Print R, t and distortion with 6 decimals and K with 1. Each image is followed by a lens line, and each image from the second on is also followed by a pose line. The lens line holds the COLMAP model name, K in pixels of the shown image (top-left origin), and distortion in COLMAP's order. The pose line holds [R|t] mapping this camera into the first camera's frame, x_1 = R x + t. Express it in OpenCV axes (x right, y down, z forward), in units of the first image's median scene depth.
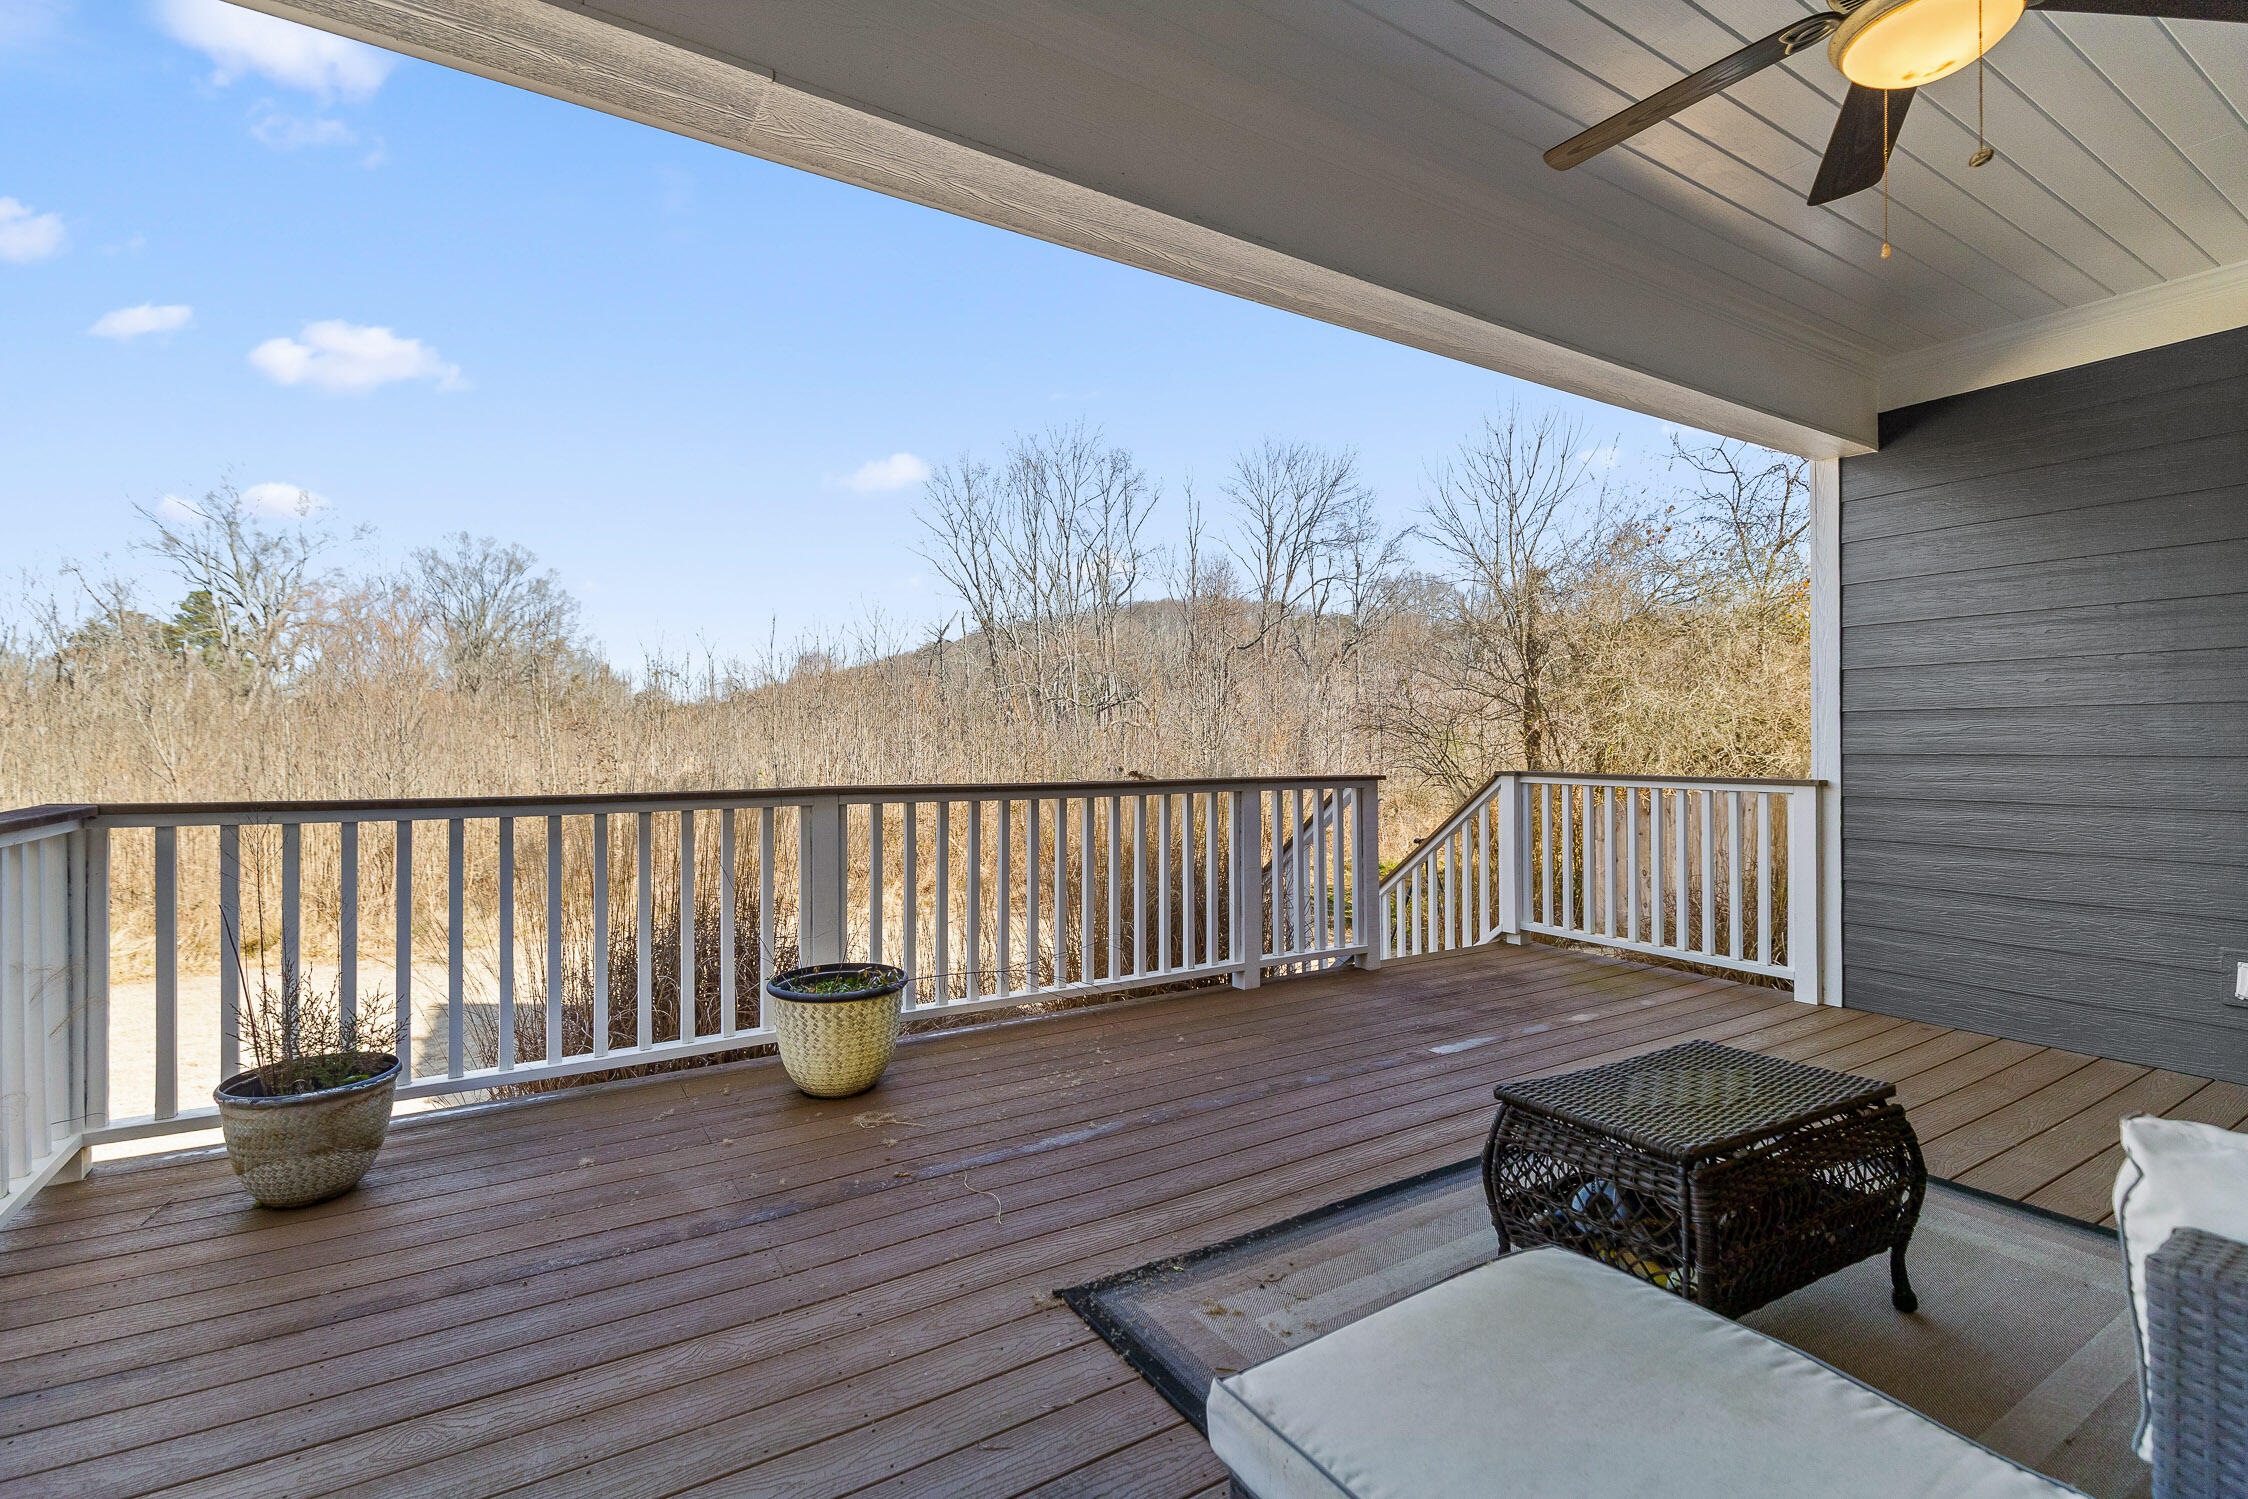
lens RADIAL K [[1032.6, 0, 1107.4], [0, 1032.6, 731.2], [0, 0, 1]] dist [0.005822, -0.000285]
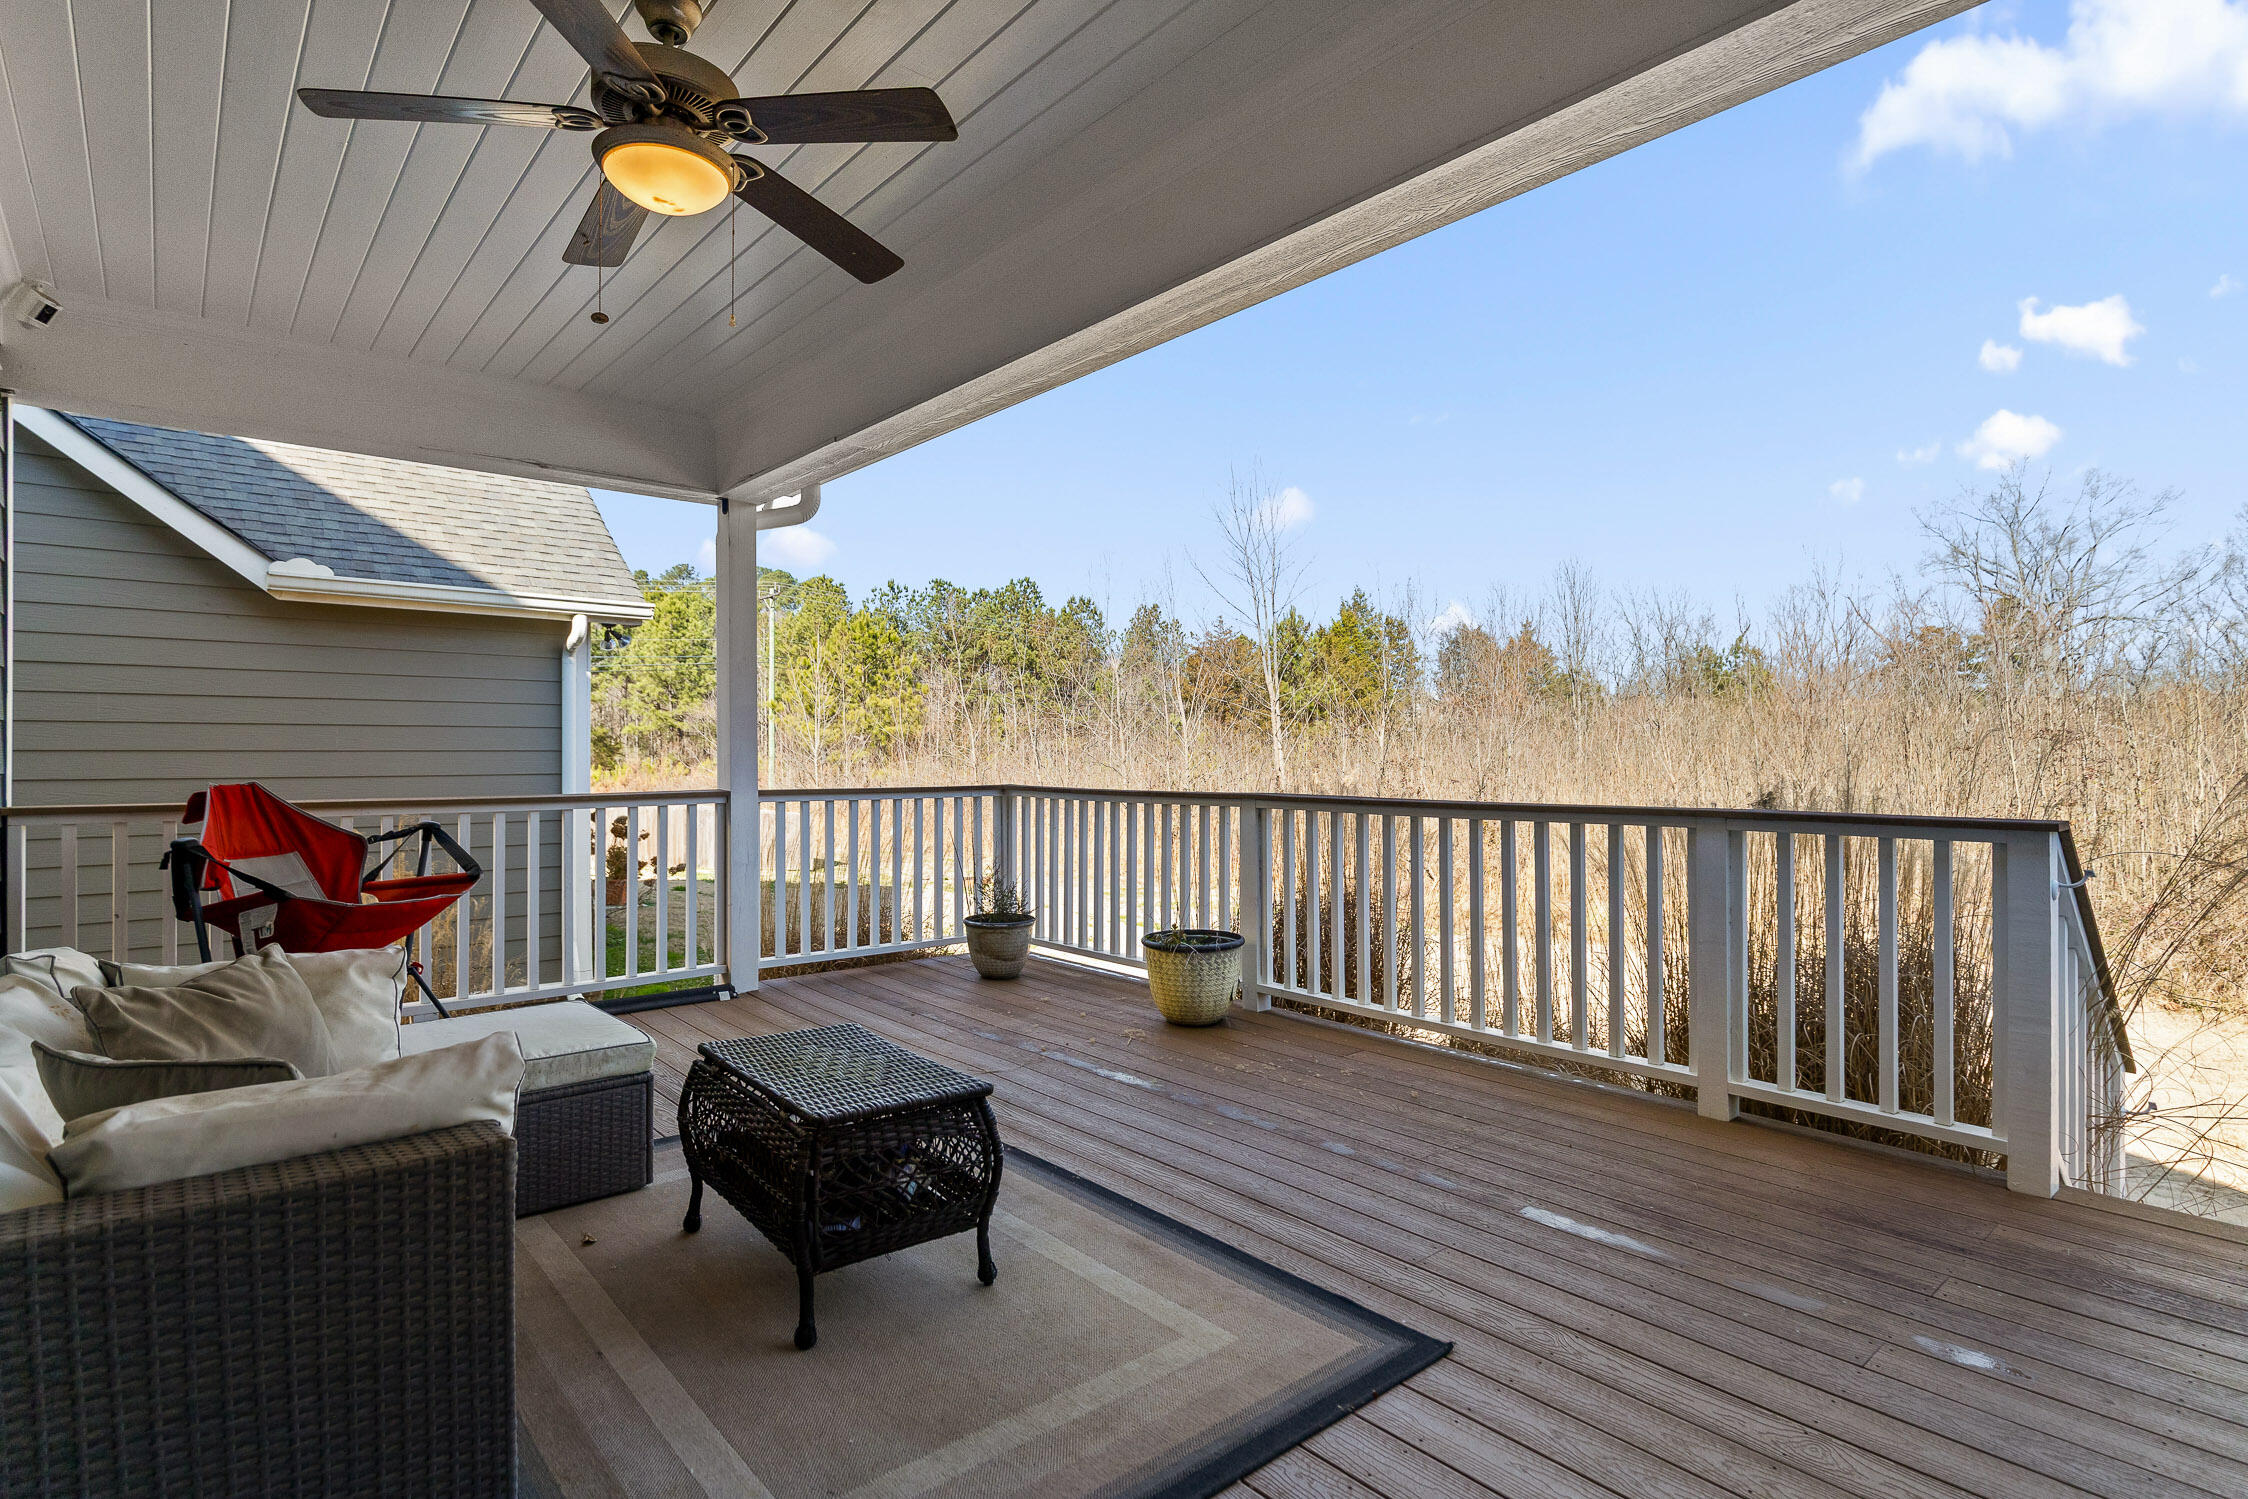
lens RADIAL K [[1100.2, 0, 1105.1], [0, 1100.2, 761.7], [0, 0, 1]] dist [0.005154, -0.000713]
pose [[0.153150, 0.006054, -0.988184, 0.946757], [0.012476, 0.999890, 0.008059, 0.000401], [0.988124, -0.013563, 0.153057, 0.579768]]
